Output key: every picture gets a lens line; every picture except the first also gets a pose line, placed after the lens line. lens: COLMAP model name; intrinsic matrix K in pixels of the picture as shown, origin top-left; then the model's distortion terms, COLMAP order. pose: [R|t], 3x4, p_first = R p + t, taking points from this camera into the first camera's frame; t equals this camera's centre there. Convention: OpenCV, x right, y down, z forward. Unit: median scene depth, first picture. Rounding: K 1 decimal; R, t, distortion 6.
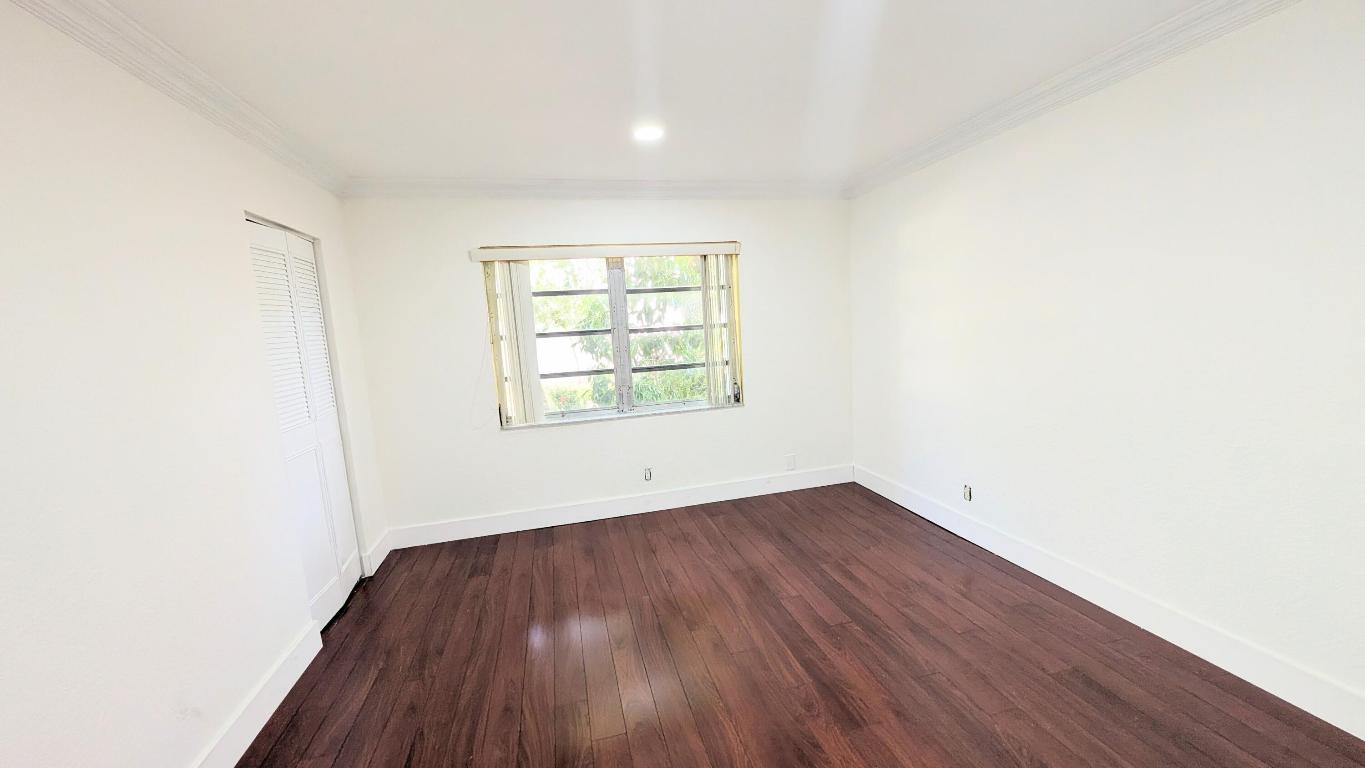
lens RADIAL K [[511.7, 0, 683.5], [0, 511.7, 385.0], [0, 0, 1]] dist [-0.000217, 0.000043]
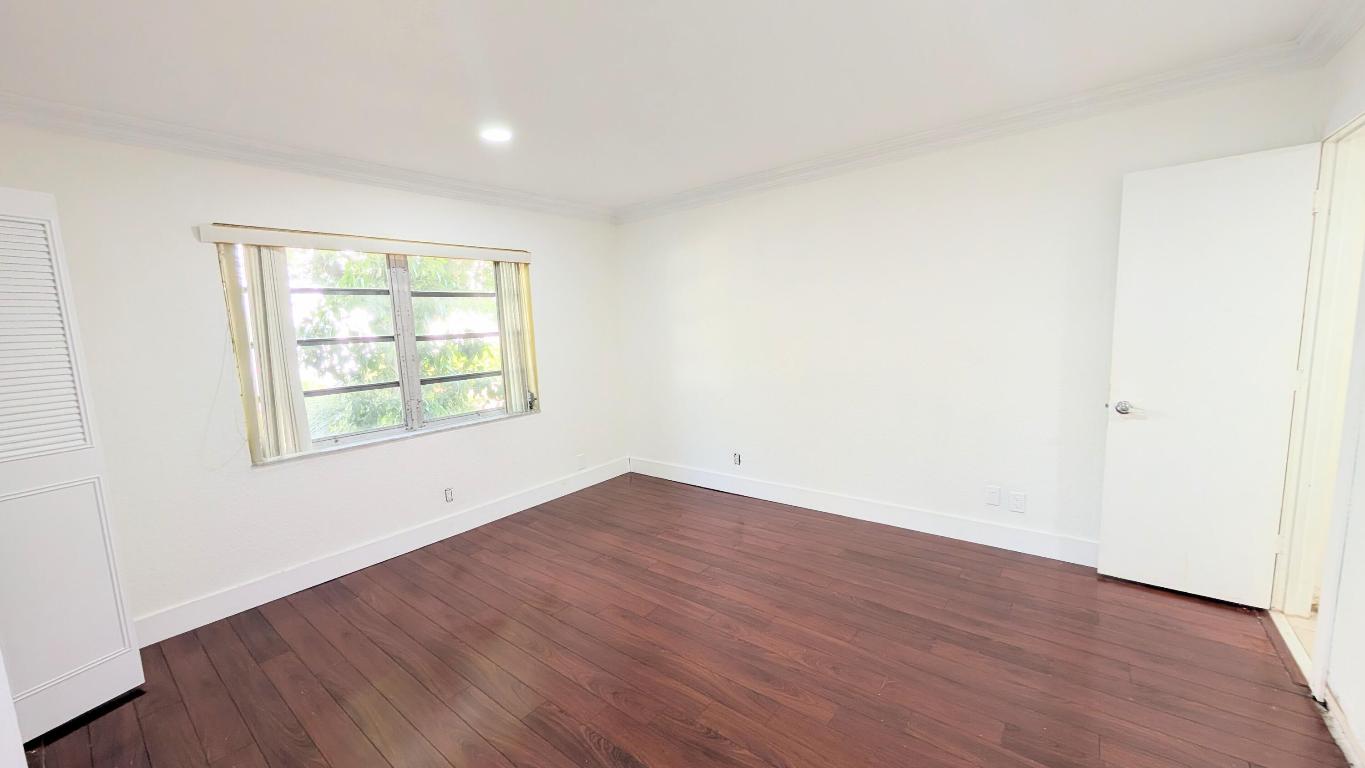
lens RADIAL K [[511.7, 0, 683.5], [0, 511.7, 385.0], [0, 0, 1]] dist [-0.000217, 0.000043]
pose [[0.800505, -0.051054, 0.597147, -0.277534], [0.072214, 0.997322, -0.011539, 0.020618], [-0.594959, 0.052360, 0.802049, 0.010329]]
